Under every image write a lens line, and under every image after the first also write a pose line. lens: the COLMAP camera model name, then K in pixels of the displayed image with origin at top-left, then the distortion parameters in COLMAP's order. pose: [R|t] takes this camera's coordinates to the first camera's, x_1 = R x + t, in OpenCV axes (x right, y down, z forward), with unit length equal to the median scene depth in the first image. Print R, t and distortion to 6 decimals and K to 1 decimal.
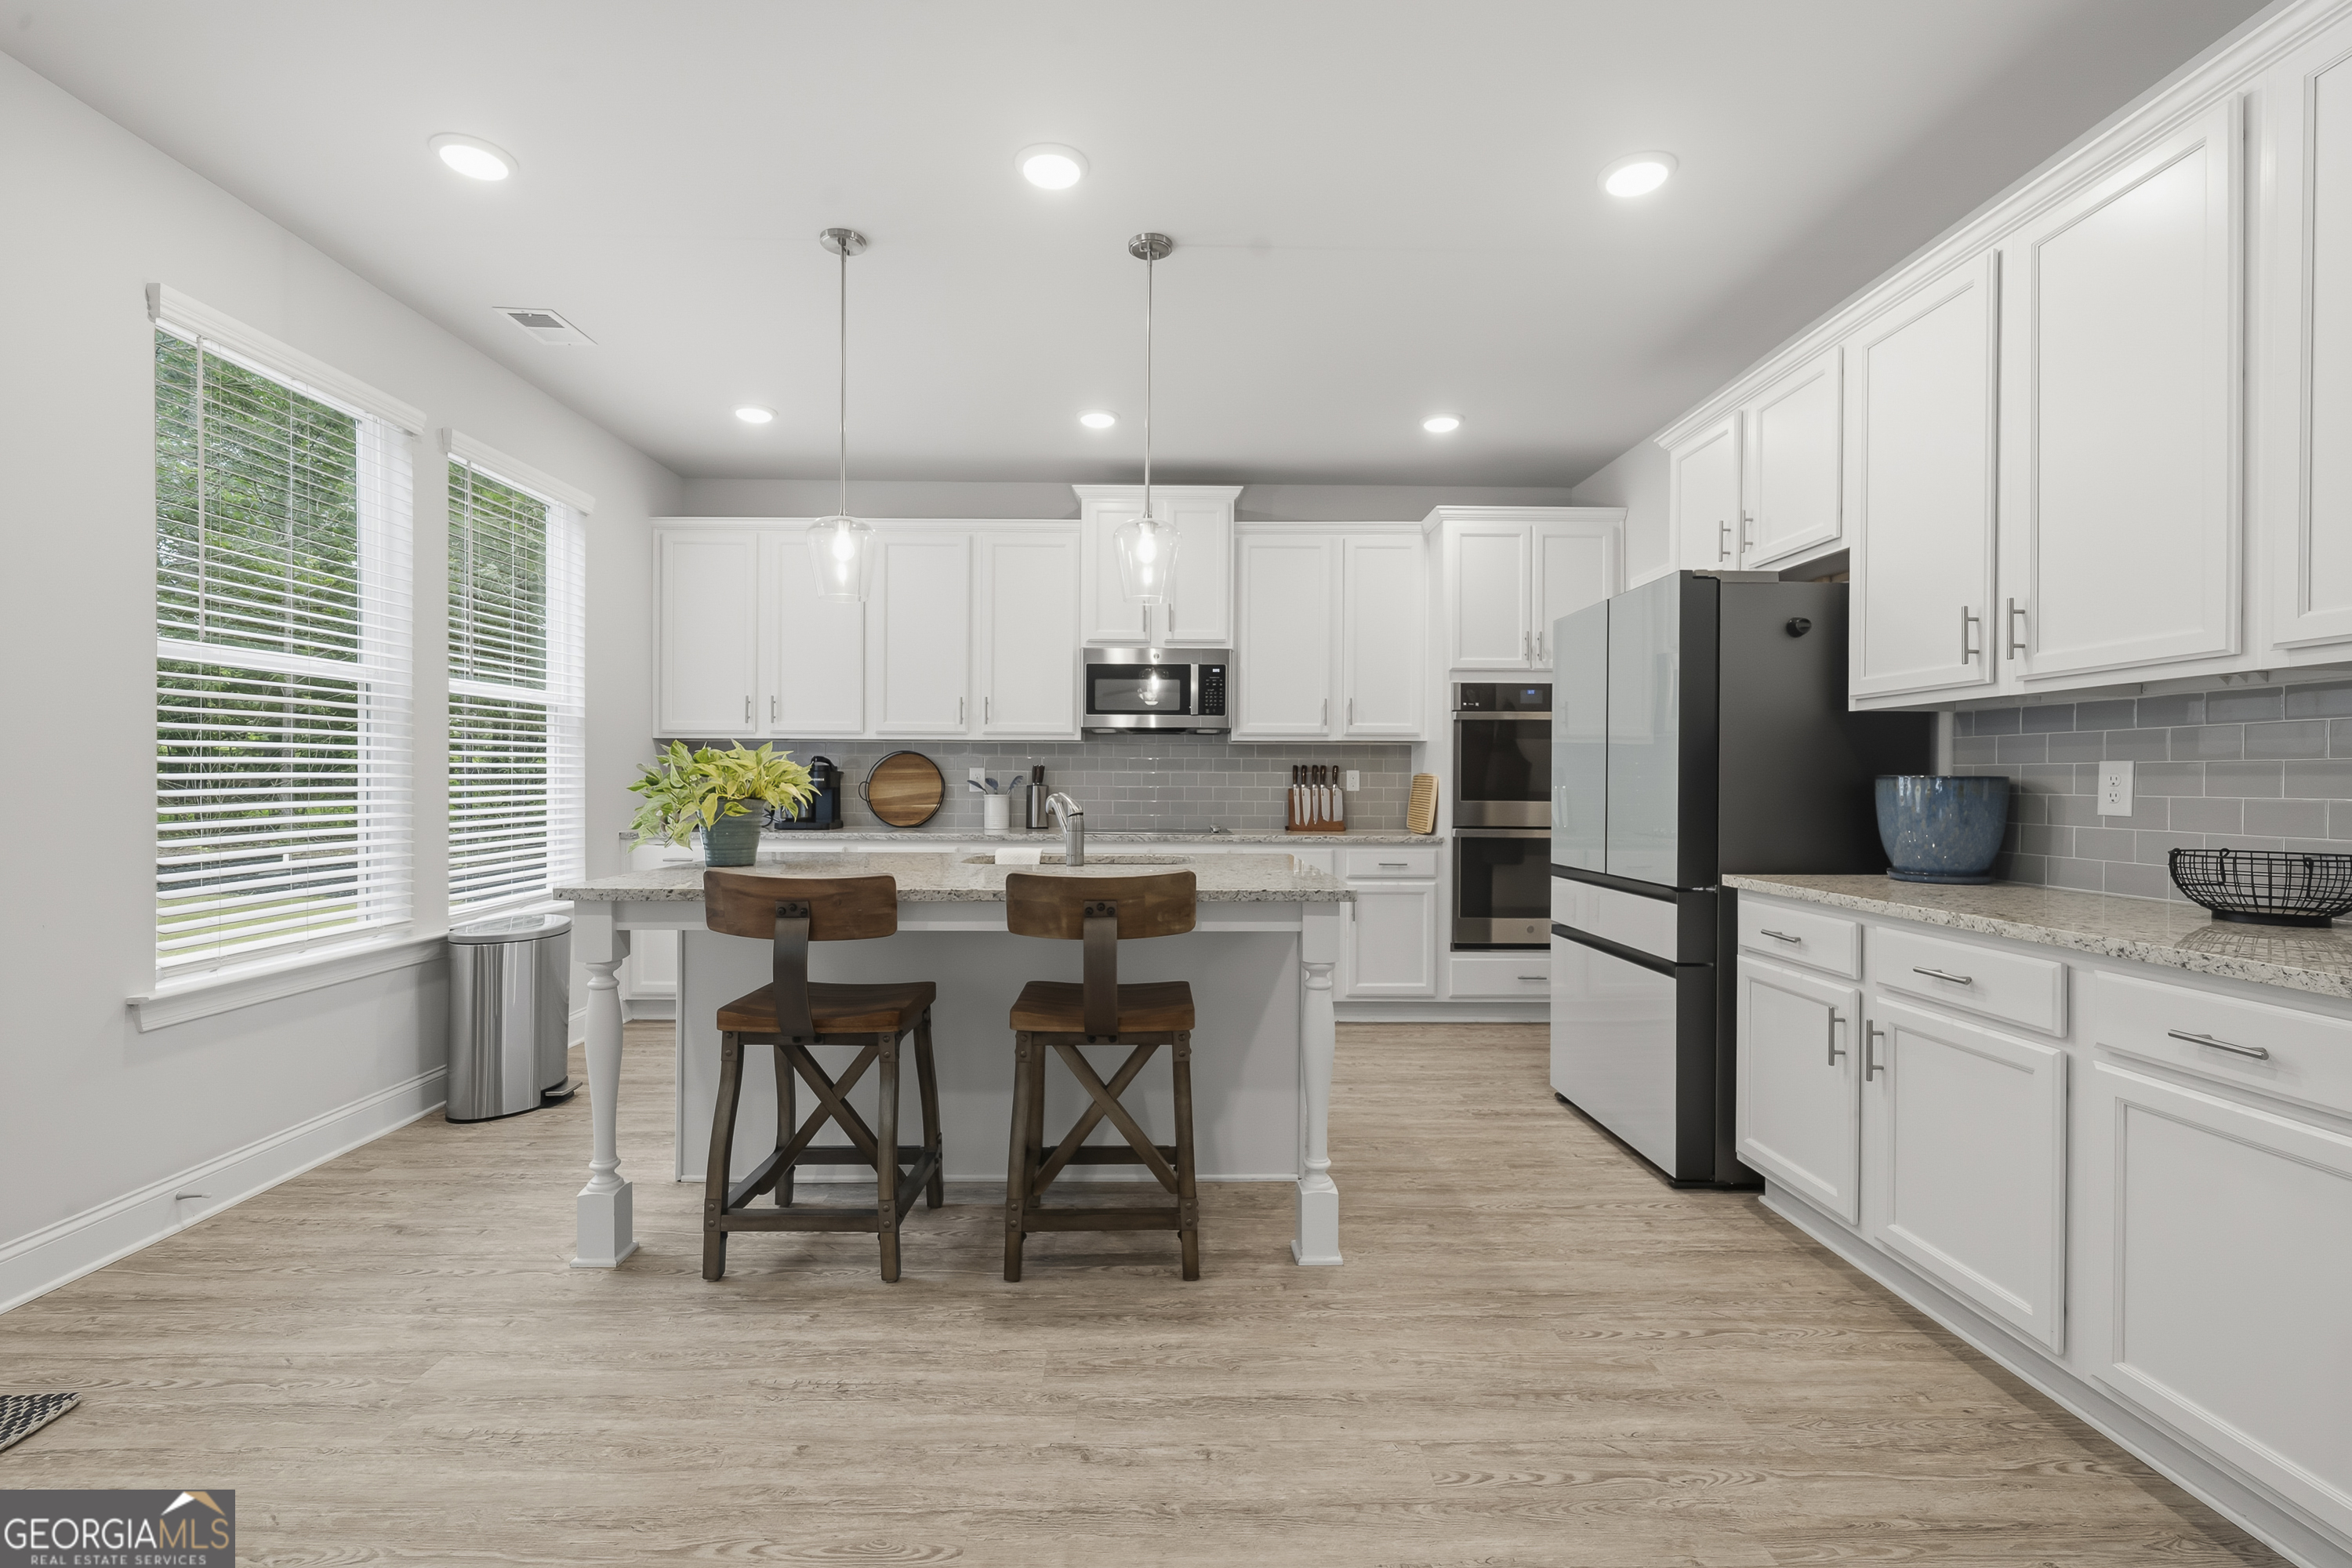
lens RADIAL K [[1023.8, 0, 1170.6], [0, 1023.8, 788.0], [0, 0, 1]] dist [-0.000860, 0.000175]
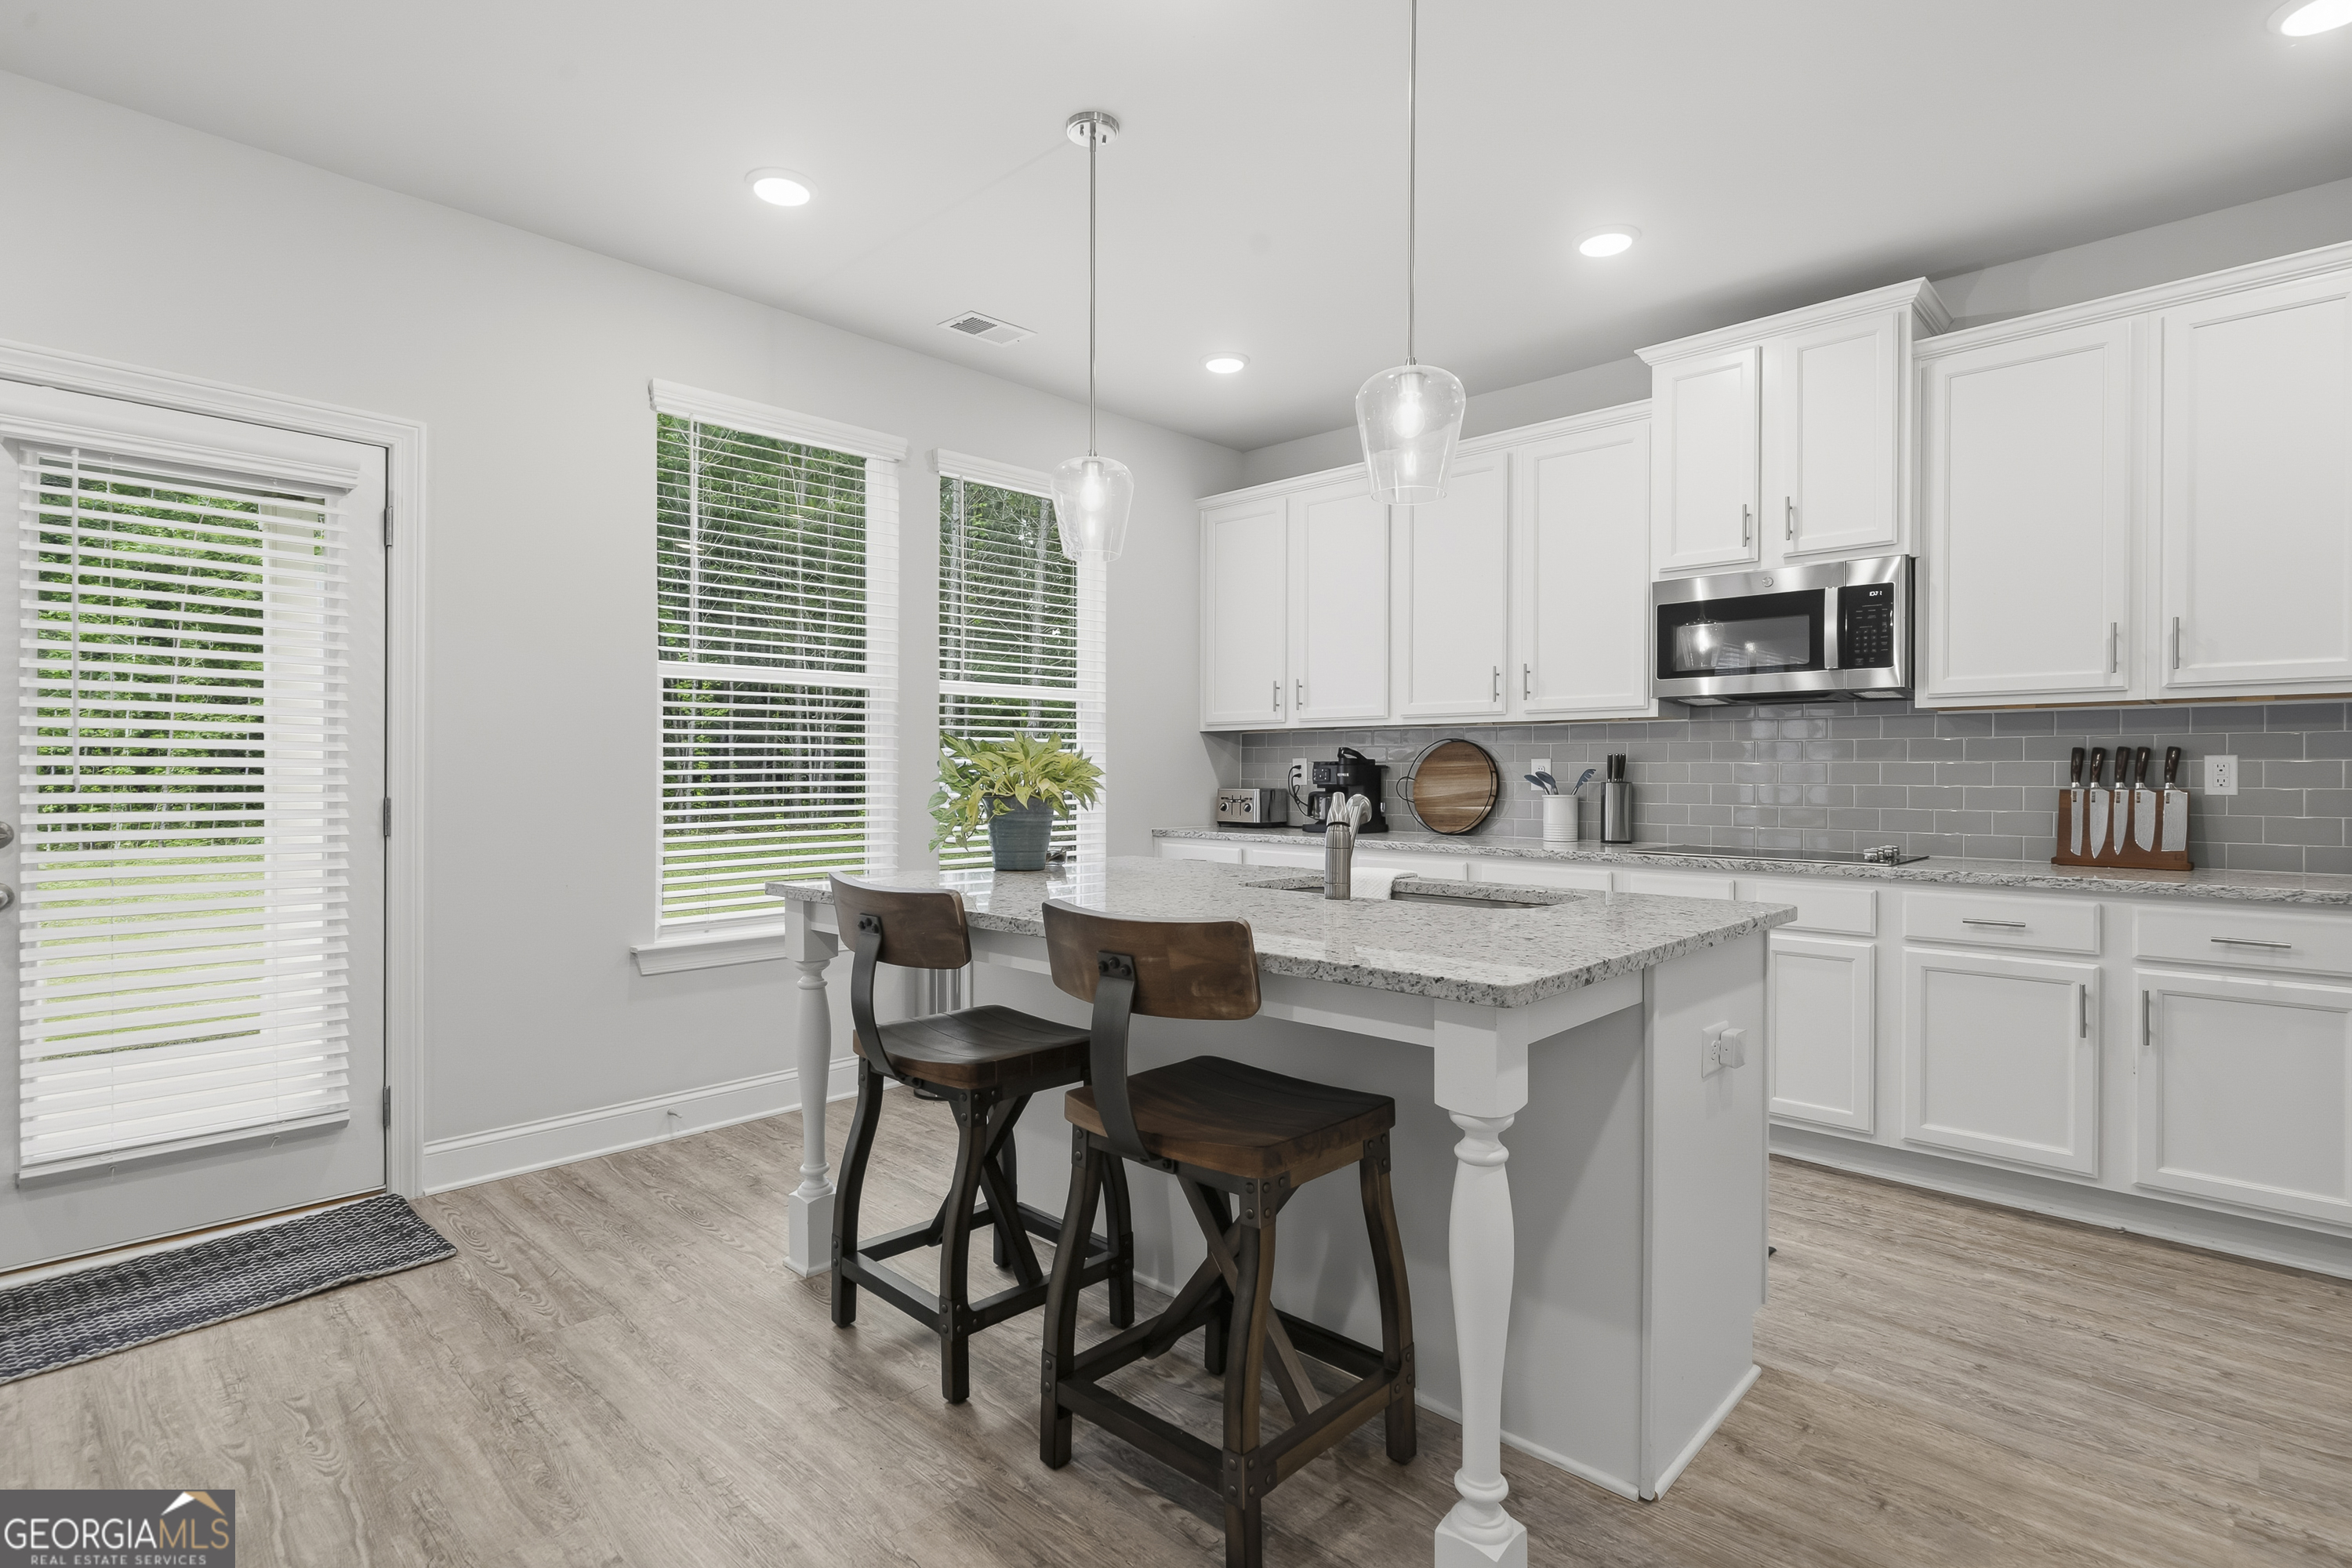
lens RADIAL K [[1143.1, 0, 1170.7], [0, 1143.1, 777.4], [0, 0, 1]] dist [0.000596, 0.000572]
pose [[0.712410, -0.000284, -0.701764, 0.390717], [-0.004532, 0.999977, -0.005005, -0.001106], [0.701749, 0.006746, 0.712392, 0.396458]]
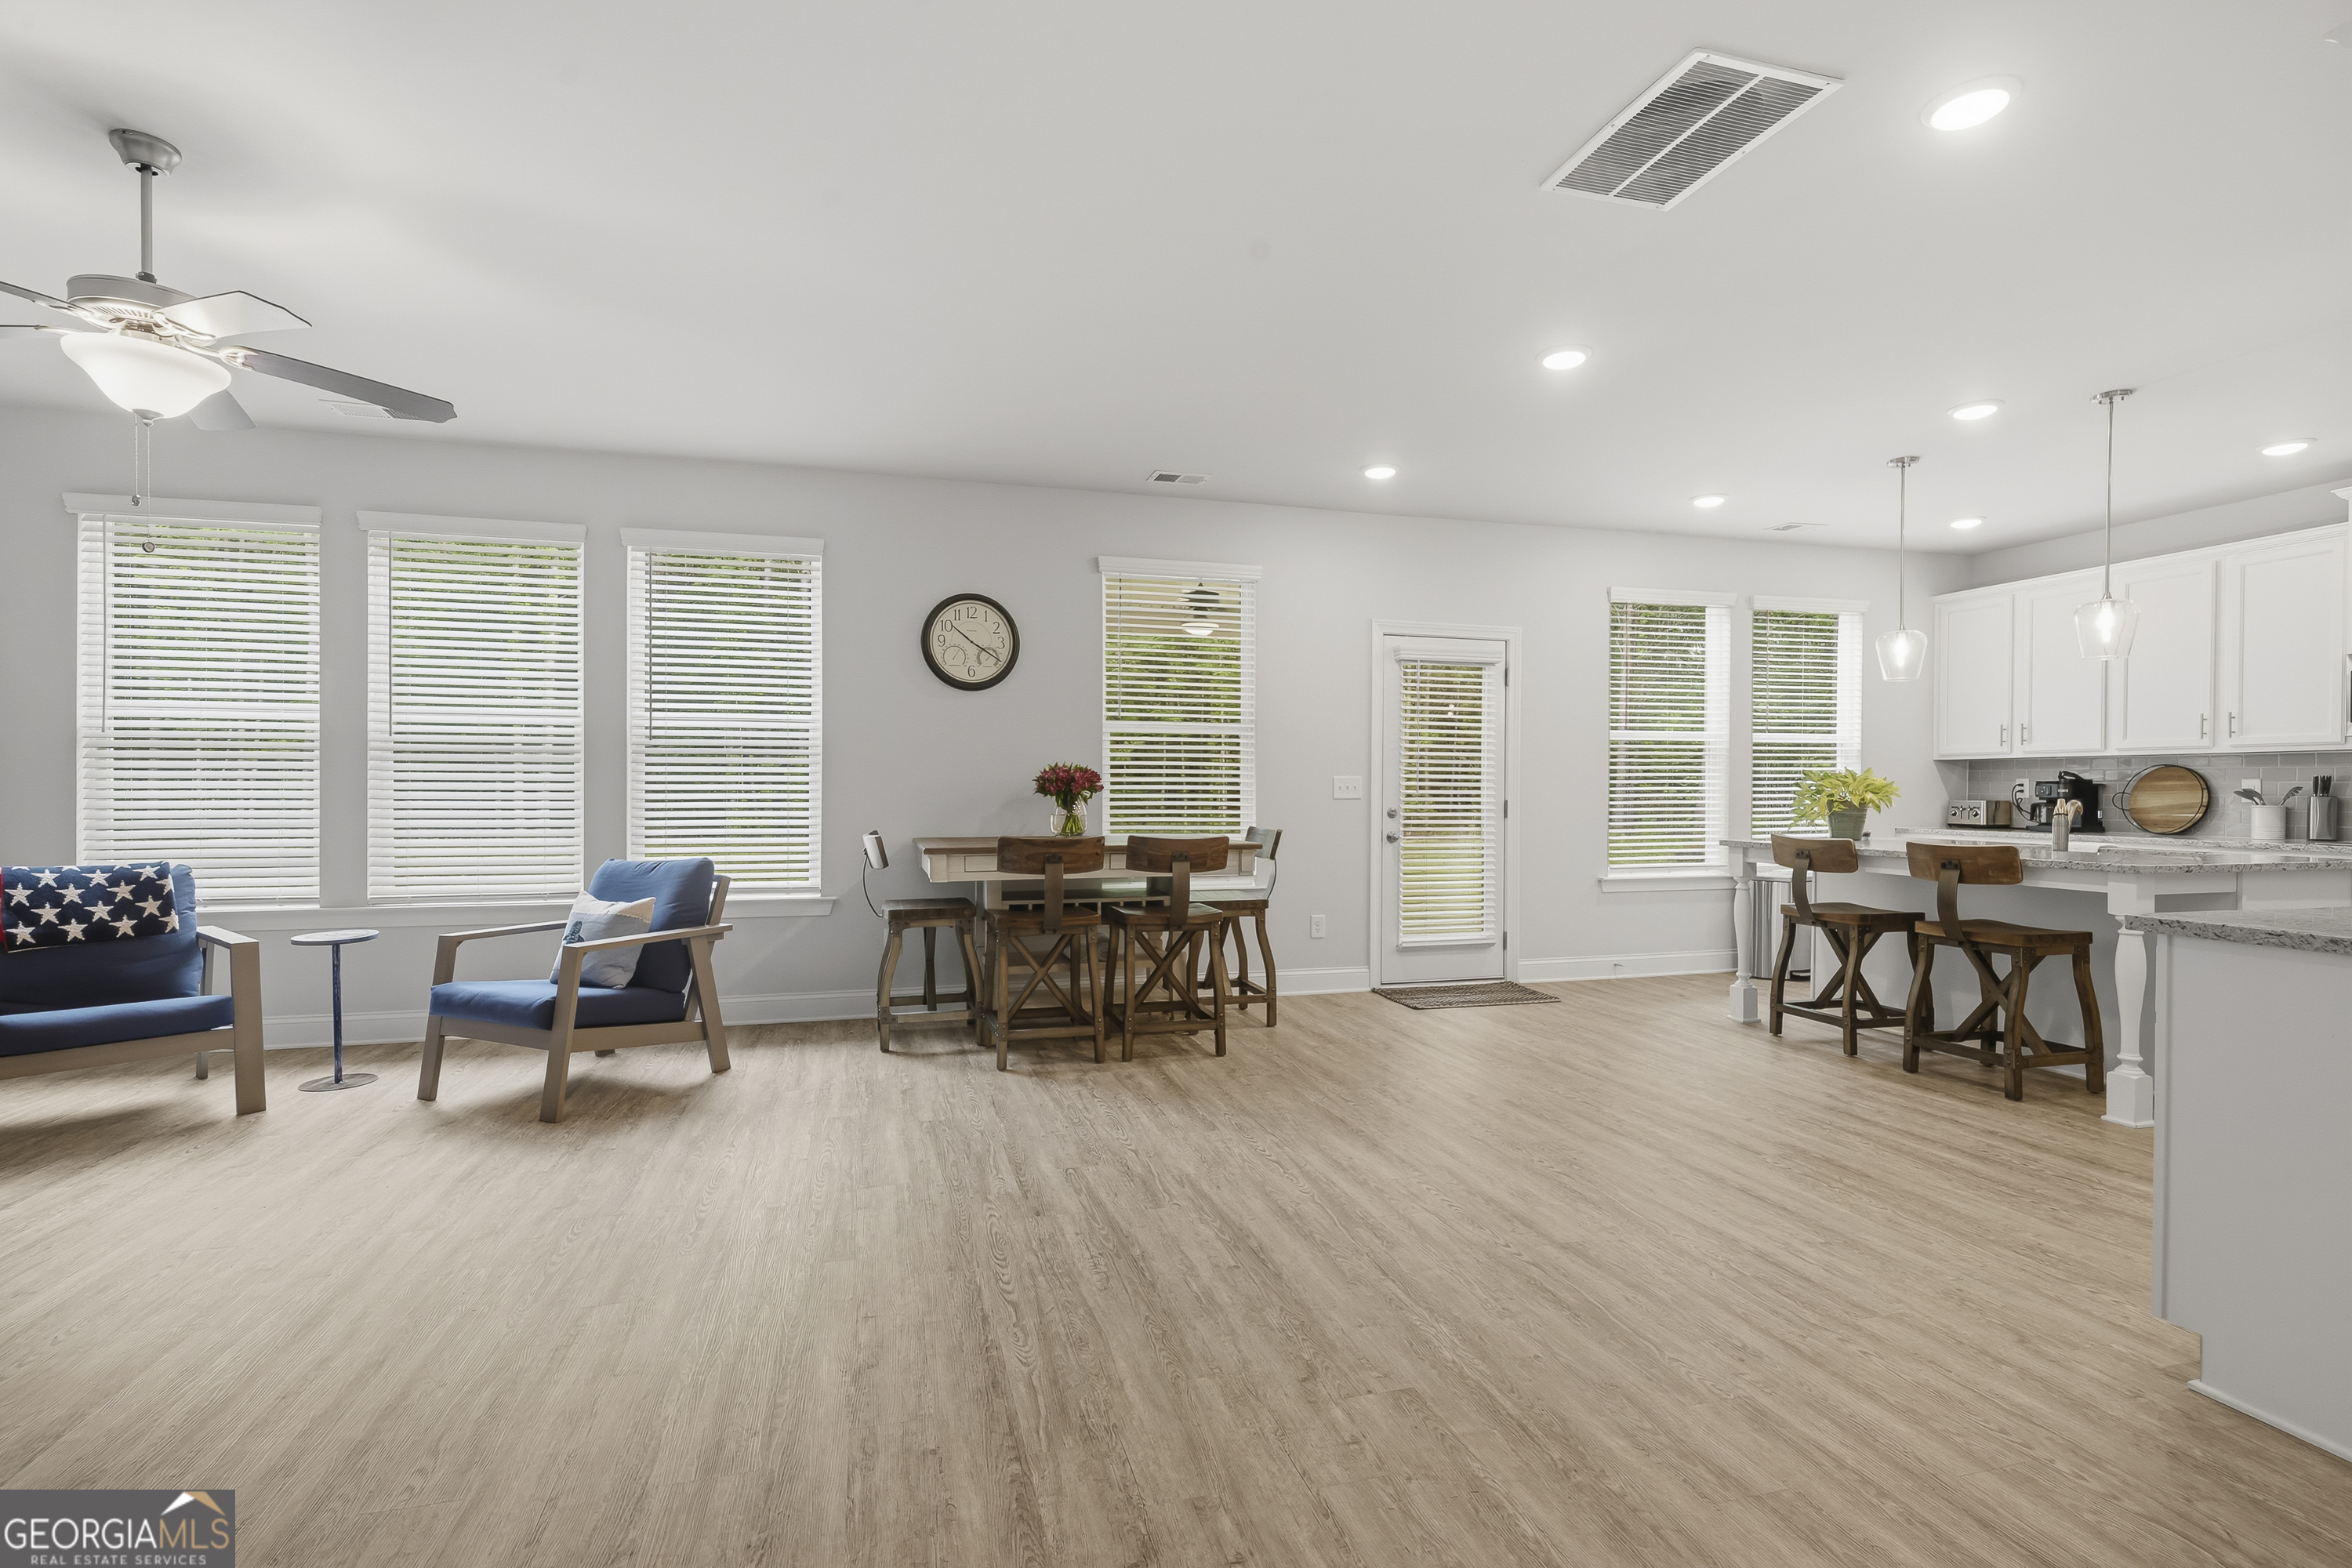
lens RADIAL K [[1086.7, 0, 1166.4], [0, 1086.7, 790.2], [0, 0, 1]] dist [0.001795, 0.000048]
pose [[0.251427, -0.000867, -0.967876, 1.106341], [-0.009518, 0.999949, -0.003369, 0.010091], [0.967829, 0.010059, 0.251406, -0.592641]]
